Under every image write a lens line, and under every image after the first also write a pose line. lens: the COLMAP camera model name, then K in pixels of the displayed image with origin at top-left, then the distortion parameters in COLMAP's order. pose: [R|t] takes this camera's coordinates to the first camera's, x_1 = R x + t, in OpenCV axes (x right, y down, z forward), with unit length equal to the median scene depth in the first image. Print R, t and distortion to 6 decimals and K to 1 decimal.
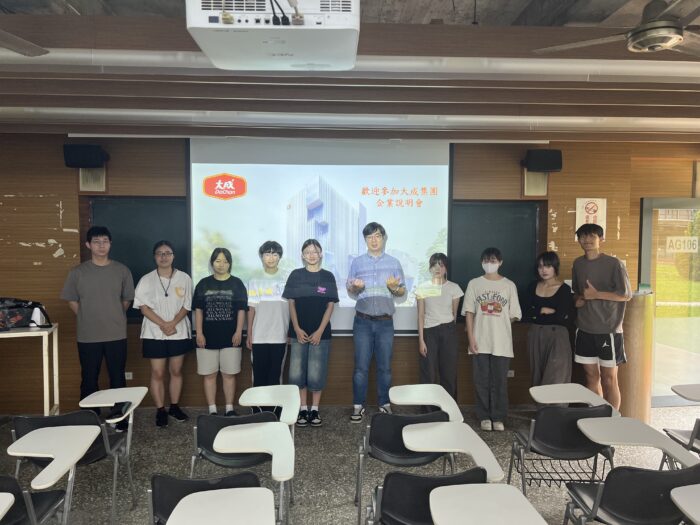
lens RADIAL K [[524.7, 0, 350.0], [0, 524.7, 262.5], [0, 0, 1]] dist [0.037644, -0.035669]
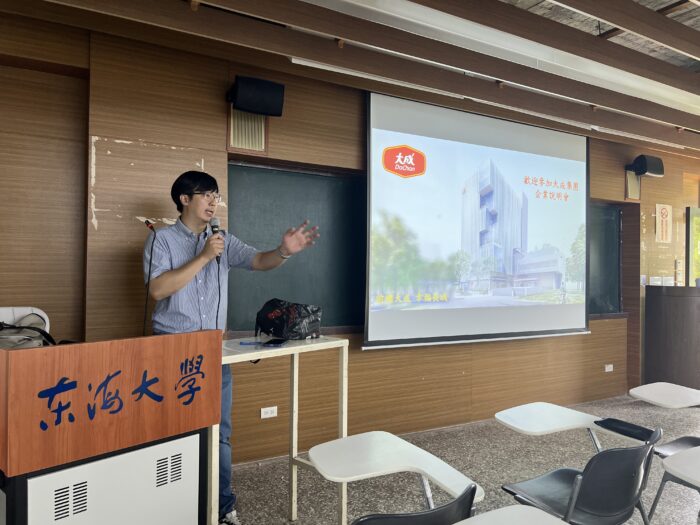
lens RADIAL K [[524.7, 0, 350.0], [0, 524.7, 262.5], [0, 0, 1]] dist [0.037644, -0.035669]
pose [[0.890644, 0.009844, 0.454595, -0.682360], [0.015850, 0.998486, -0.052676, 0.054267], [-0.454425, 0.054121, 0.889139, 0.321269]]
